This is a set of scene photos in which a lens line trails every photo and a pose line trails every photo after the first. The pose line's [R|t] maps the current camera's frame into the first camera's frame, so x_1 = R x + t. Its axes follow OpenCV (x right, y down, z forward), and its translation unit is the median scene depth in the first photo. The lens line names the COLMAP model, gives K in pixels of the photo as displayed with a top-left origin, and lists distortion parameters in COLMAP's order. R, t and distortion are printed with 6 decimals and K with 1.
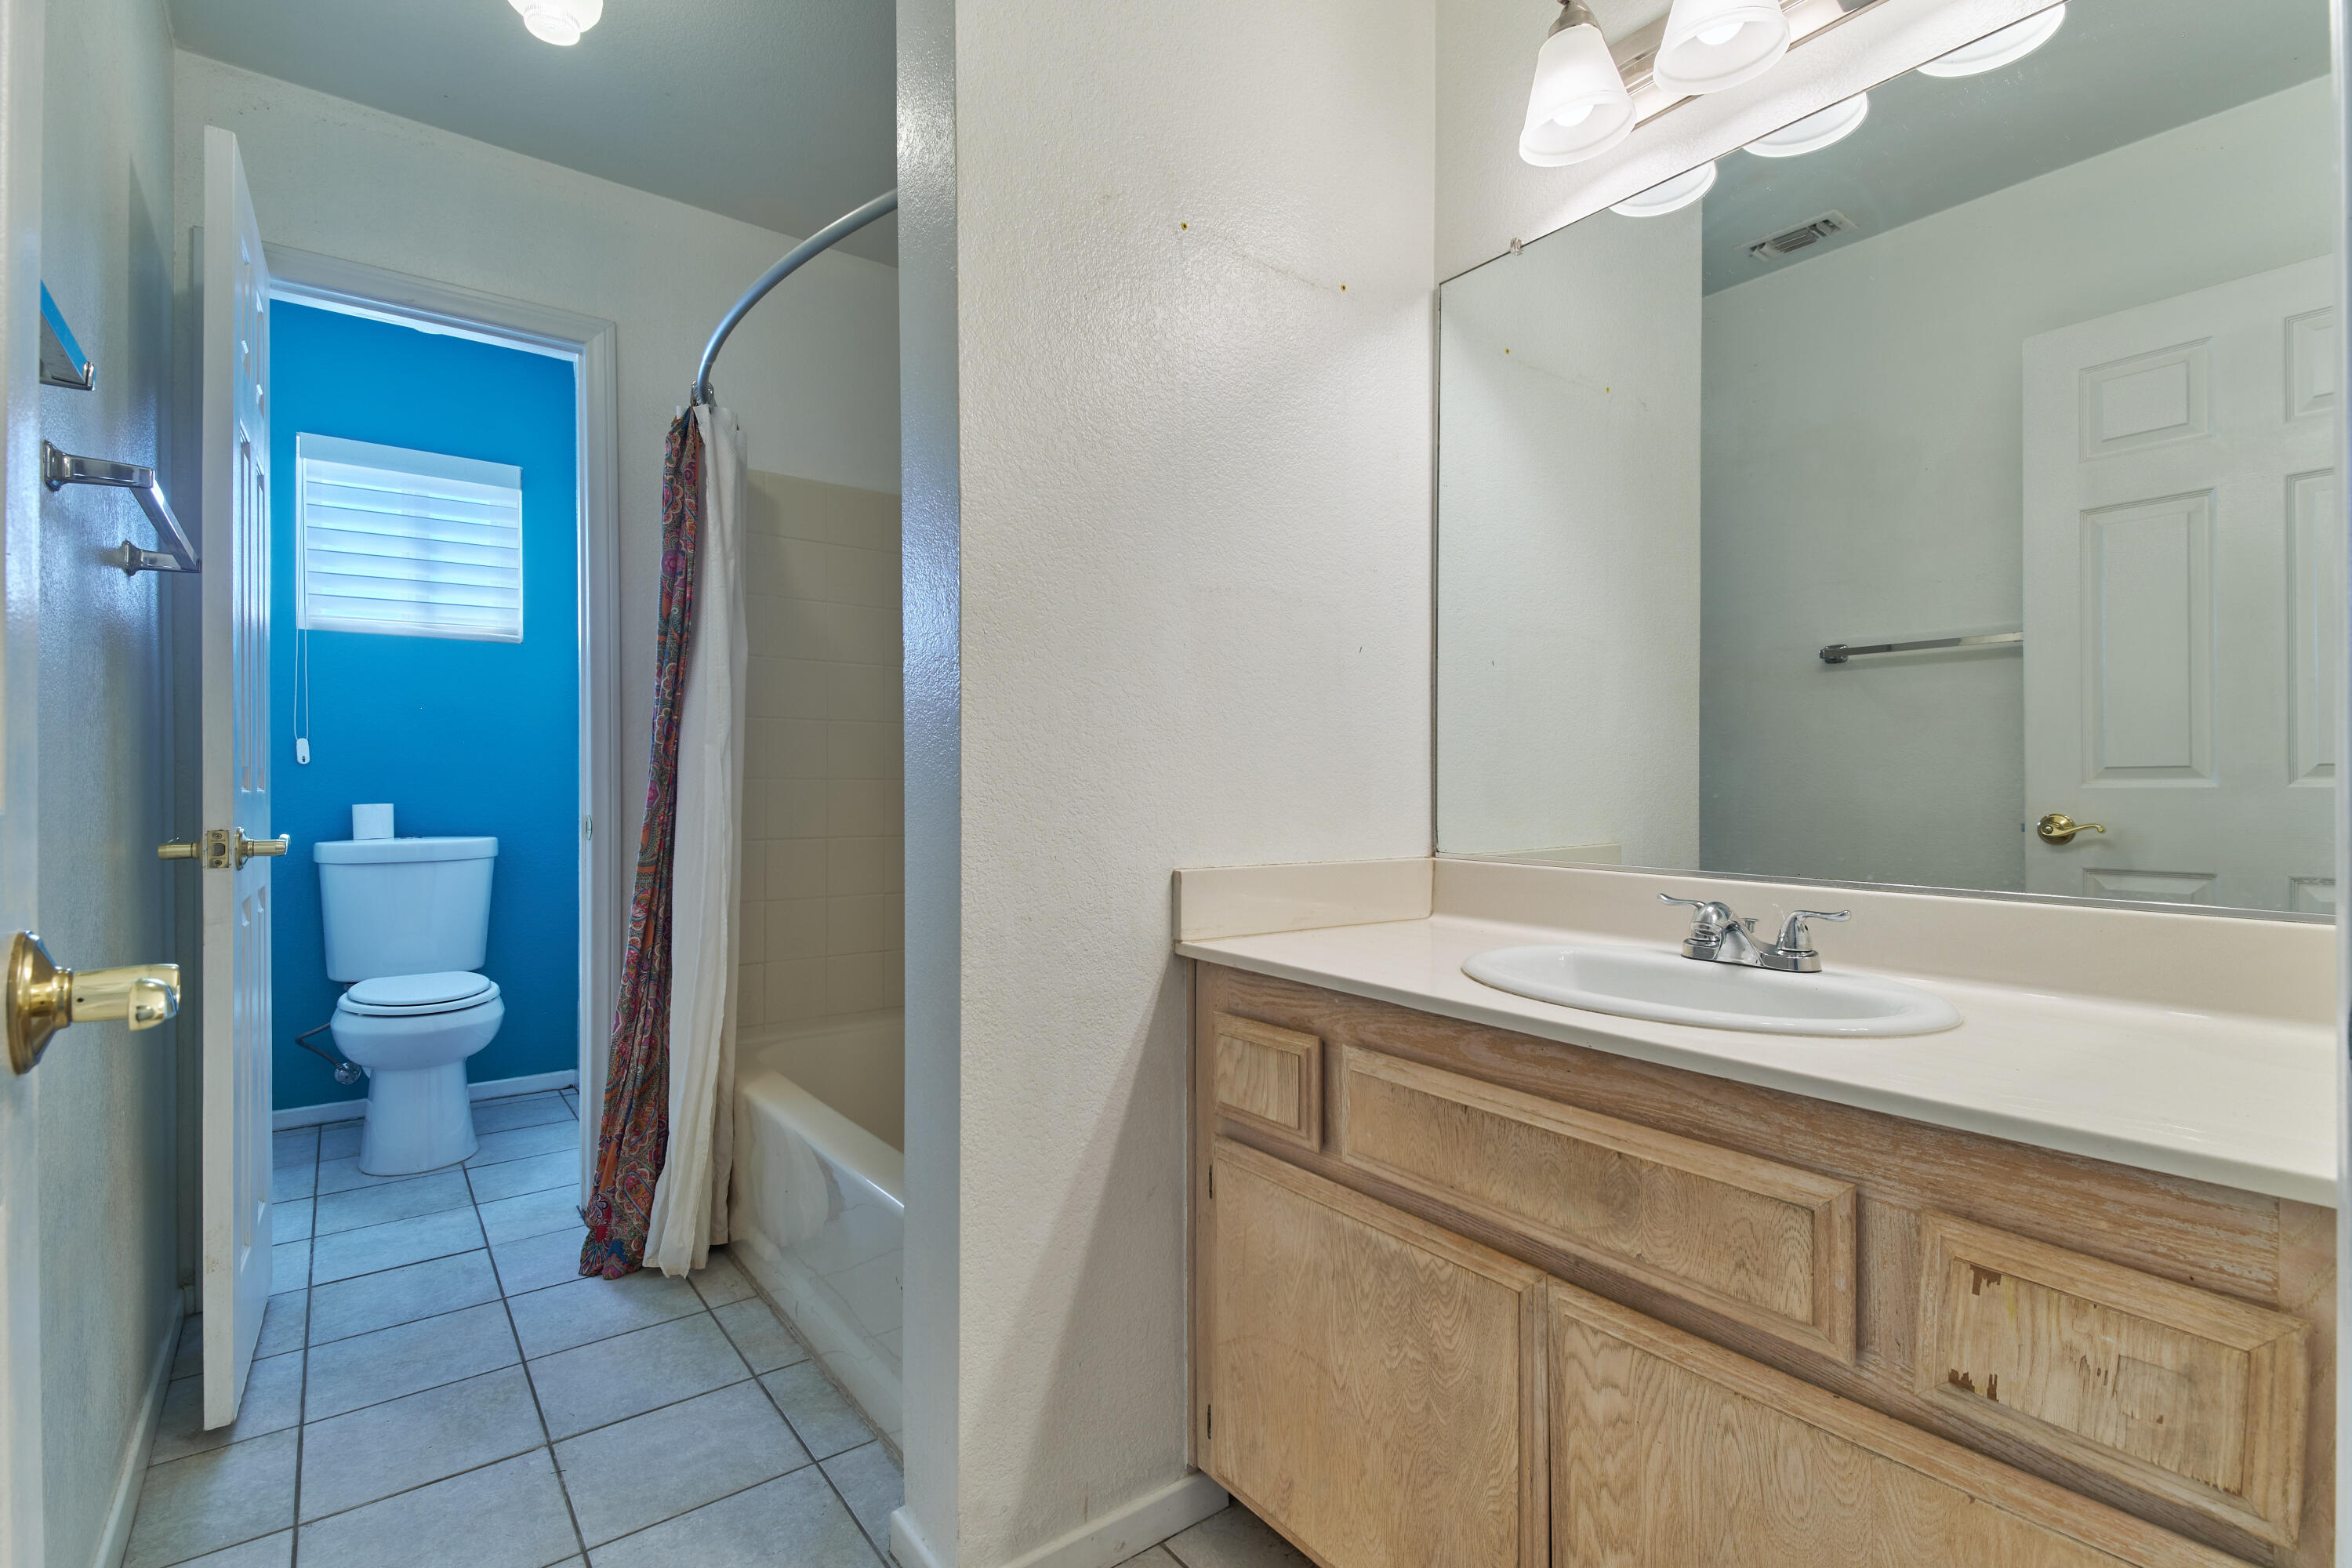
lens RADIAL K [[1065.7, 0, 1173.0], [0, 1065.7, 787.6], [0, 0, 1]] dist [0.054095, -0.026175]
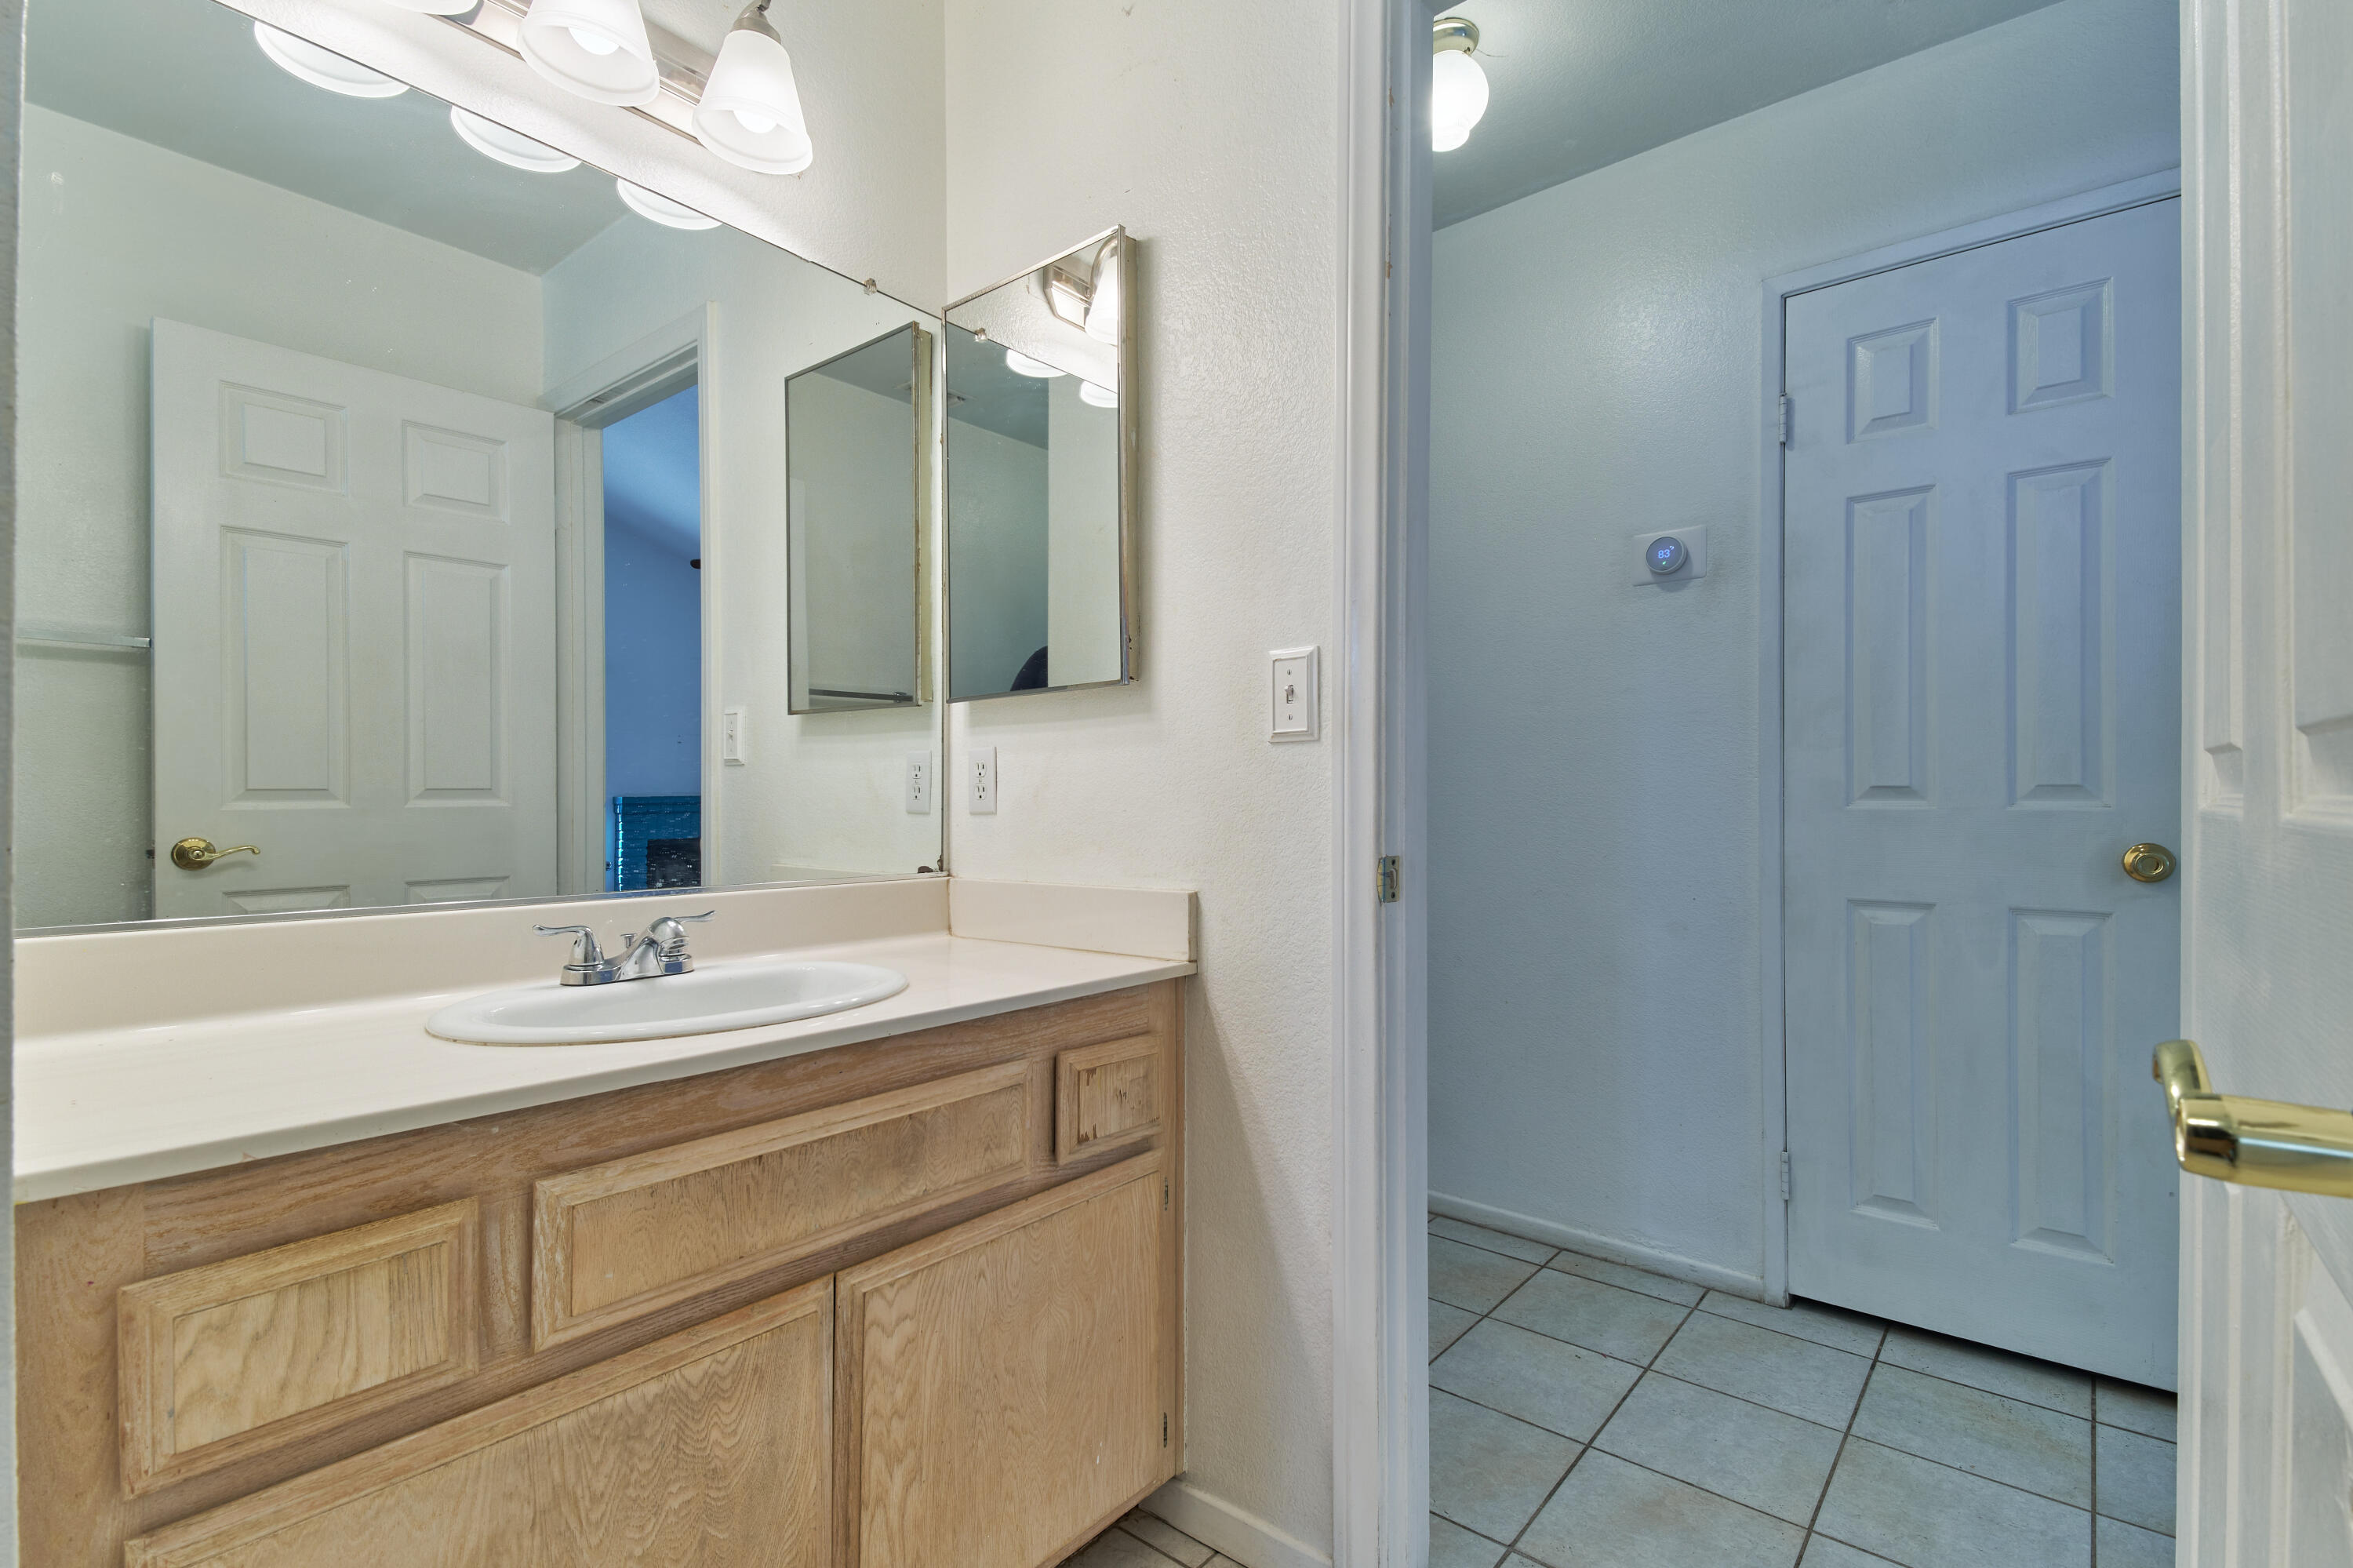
lens RADIAL K [[1083.6, 0, 1171.9], [0, 1083.6, 810.4], [0, 0, 1]] dist [0.050673, -0.030034]
pose [[-0.216186, -0.008862, 0.976312, -0.696105], [0.010232, 0.999883, 0.011342, -0.003521], [-0.976299, 0.012442, -0.216070, 0.843466]]
